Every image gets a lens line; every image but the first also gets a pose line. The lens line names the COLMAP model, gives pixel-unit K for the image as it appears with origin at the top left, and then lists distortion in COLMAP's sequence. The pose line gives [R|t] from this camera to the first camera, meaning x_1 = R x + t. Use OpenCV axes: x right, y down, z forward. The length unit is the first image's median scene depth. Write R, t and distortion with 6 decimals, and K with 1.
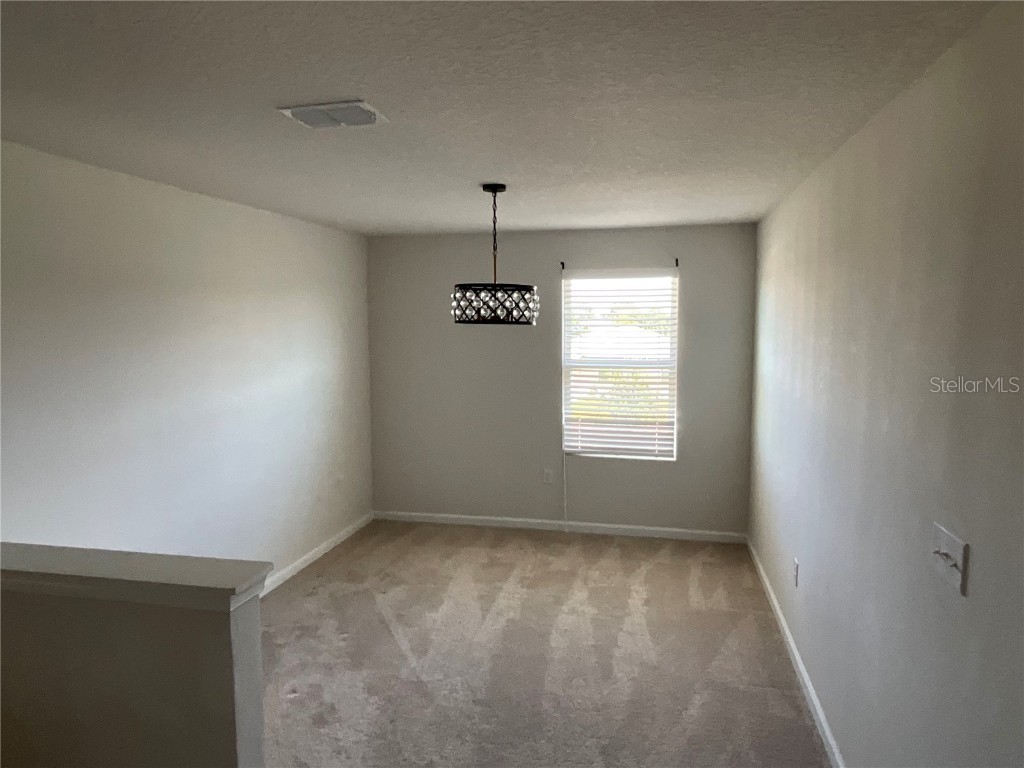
lens RADIAL K [[651.6, 0, 509.6], [0, 651.6, 384.7], [0, 0, 1]] dist [-0.003617, -0.001887]
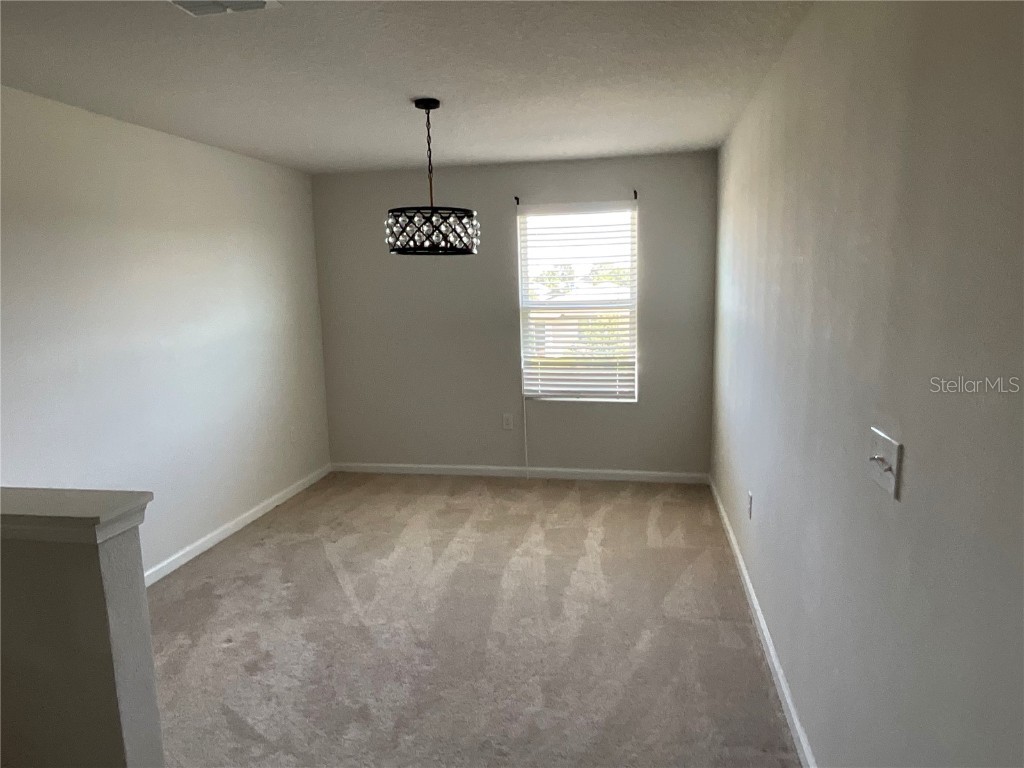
lens RADIAL K [[651.6, 0, 509.6], [0, 651.6, 384.7], [0, 0, 1]] dist [-0.003617, -0.001887]
pose [[0.999372, -0.023560, 0.026462, 0.051669], [0.021937, 0.997954, 0.060059, 0.037297], [-0.027823, -0.059441, 0.997844, 0.043047]]
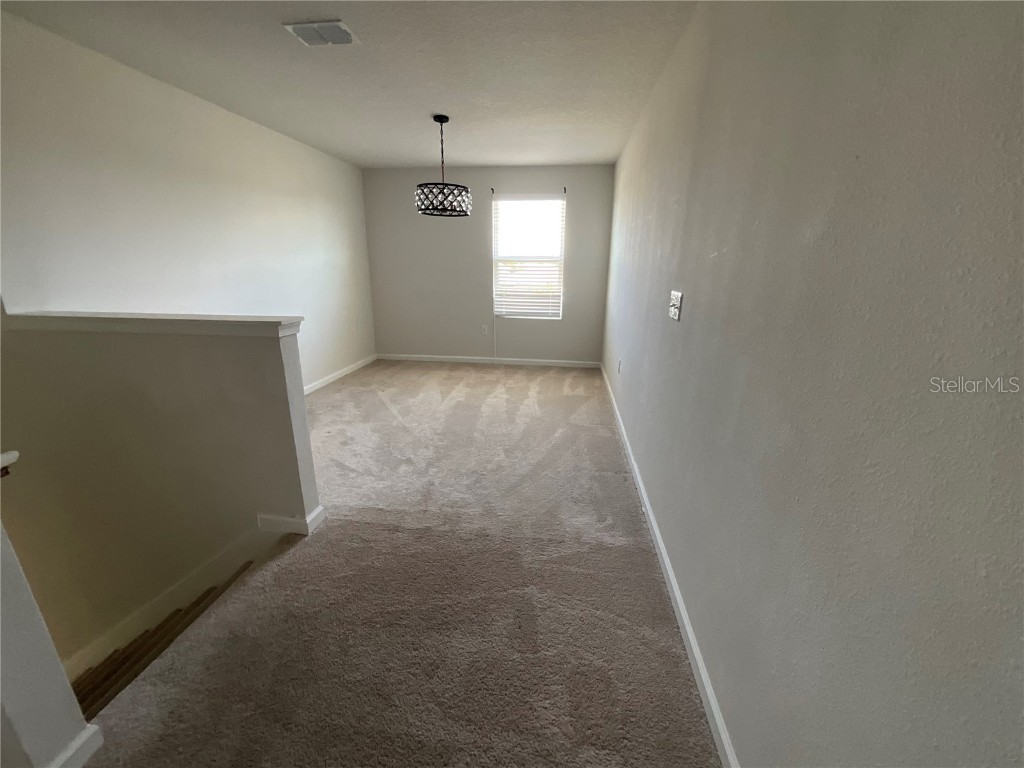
lens RADIAL K [[416.7, 0, 512.0], [0, 416.7, 384.0], [0, 0, 1]] dist [-0.002057, 0.002181]
pose [[0.995294, -0.012307, 0.096121, 0.035256], [-0.005686, 0.982778, 0.184701, 0.111690], [-0.096738, -0.184378, 0.978083, -0.074395]]
